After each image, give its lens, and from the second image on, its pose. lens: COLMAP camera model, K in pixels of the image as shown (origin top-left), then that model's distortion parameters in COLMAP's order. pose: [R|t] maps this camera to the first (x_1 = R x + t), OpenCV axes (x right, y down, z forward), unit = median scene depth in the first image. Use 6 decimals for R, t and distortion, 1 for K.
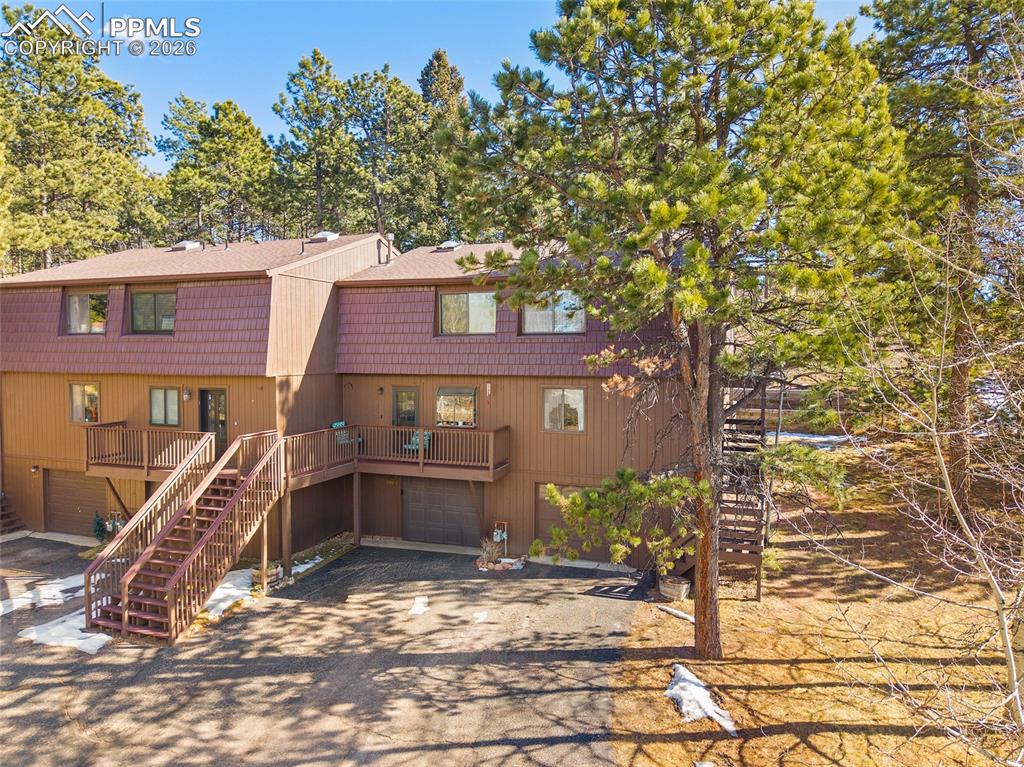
lens RADIAL K [[707.7, 0, 495.8], [0, 707.7, 381.7], [0, 0, 1]] dist [0.045316, -0.052246]
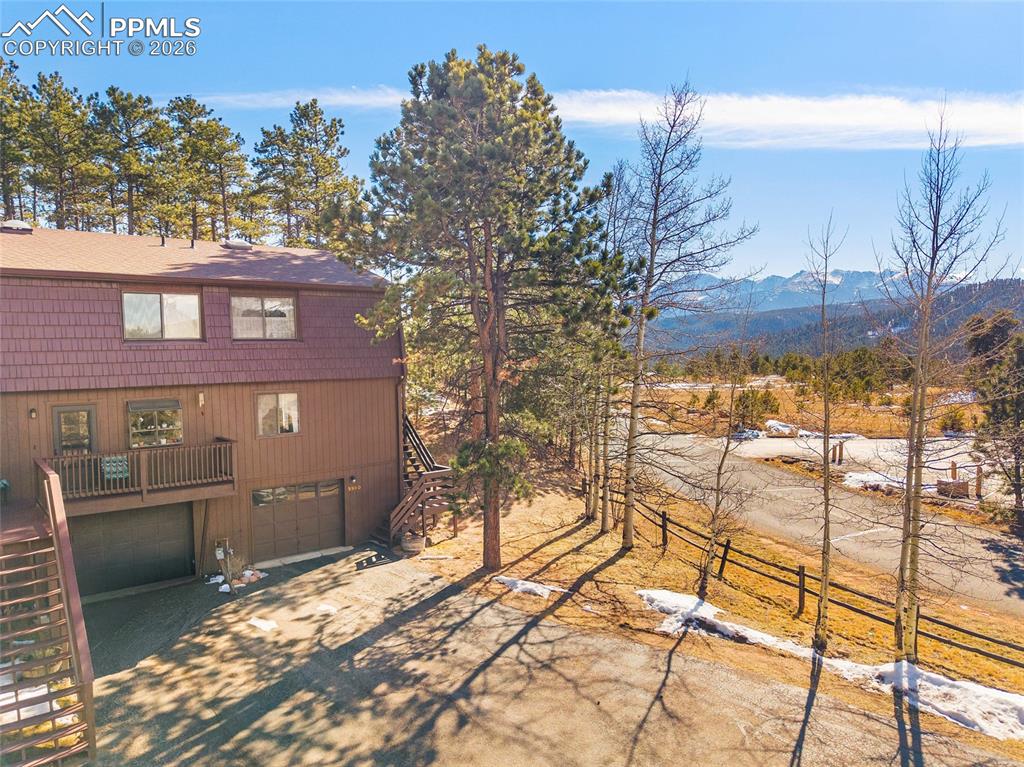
lens RADIAL K [[739.2, 0, 528.5], [0, 739.2, 386.5], [0, 0, 1]] dist [0.045047, -0.068573]
pose [[0.481301, -0.052312, 0.874993, -0.853538], [0.055774, 0.998023, 0.028988, -0.013849], [-0.874779, 0.034850, 0.483267, 0.199594]]
